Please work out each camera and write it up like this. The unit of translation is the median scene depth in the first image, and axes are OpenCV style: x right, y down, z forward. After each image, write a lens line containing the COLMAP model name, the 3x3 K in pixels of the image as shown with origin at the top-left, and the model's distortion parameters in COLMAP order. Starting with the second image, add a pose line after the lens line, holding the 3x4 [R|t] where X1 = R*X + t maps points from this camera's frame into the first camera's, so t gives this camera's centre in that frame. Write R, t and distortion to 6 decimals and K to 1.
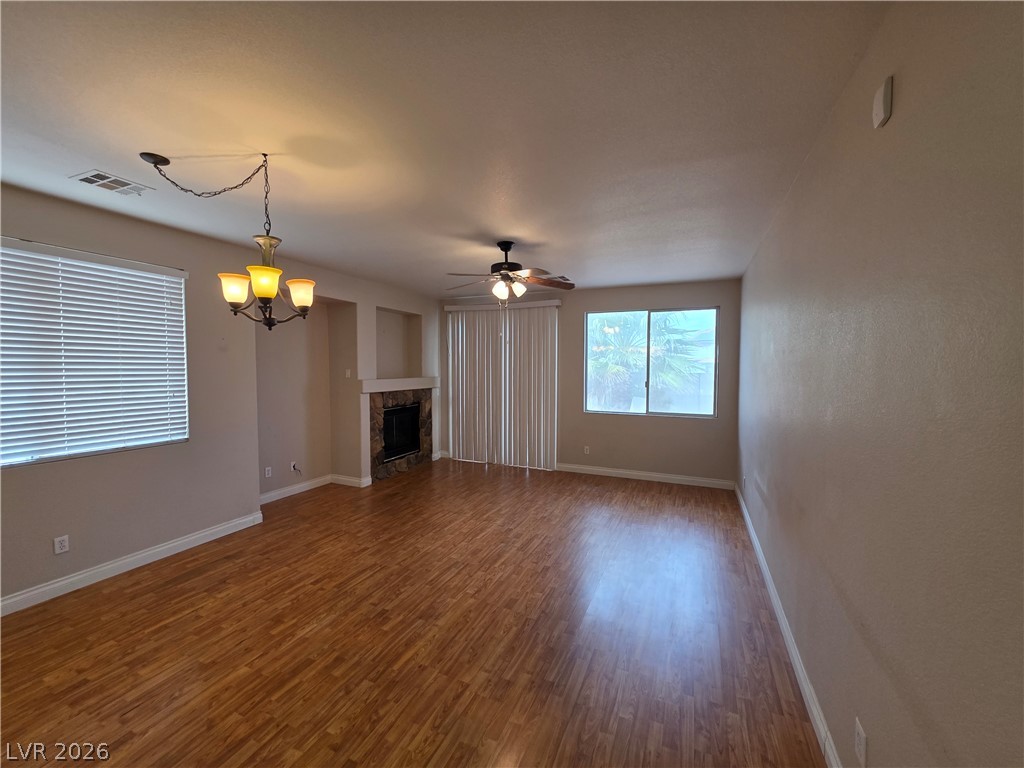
lens RADIAL K [[410.5, 0, 516.6], [0, 410.5, 382.9], [0, 0, 1]] dist [-0.001237, 0.000325]
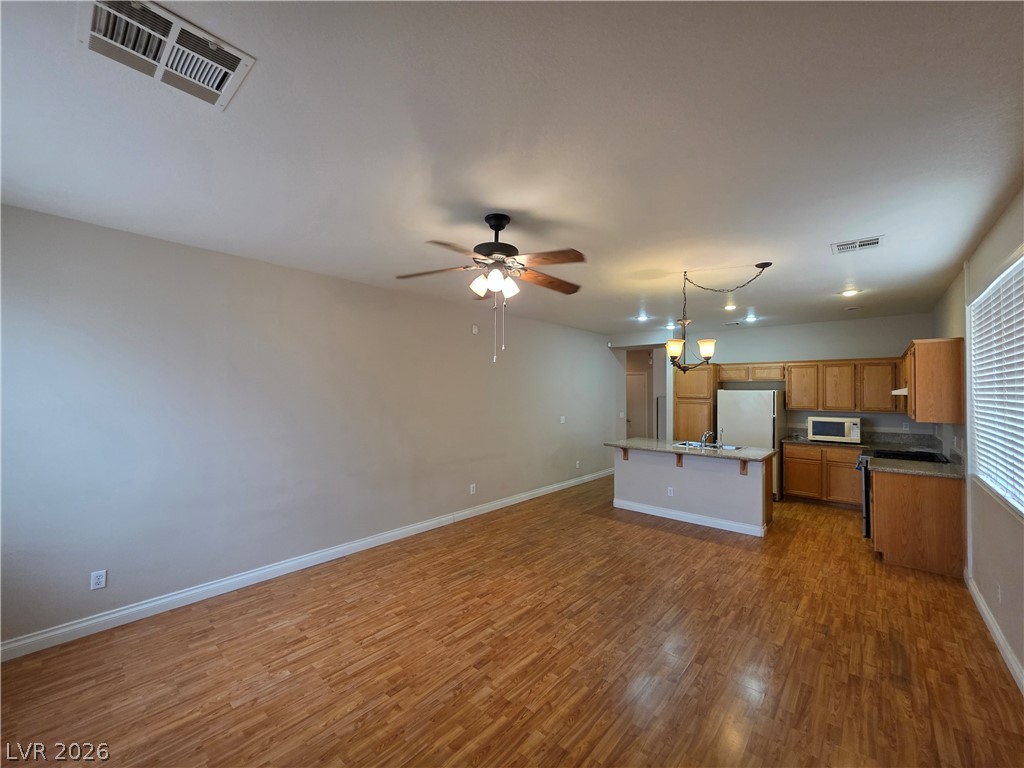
lens RADIAL K [[412.2, 0, 517.7], [0, 412.2, 382.5], [0, 0, 1]] dist [0.001359, -0.000039]
pose [[-0.953209, -0.002645, 0.302301, -0.342833], [0.003099, 0.999824, 0.018519, -0.094191], [-0.302296, 0.018589, -0.953033, 2.101743]]
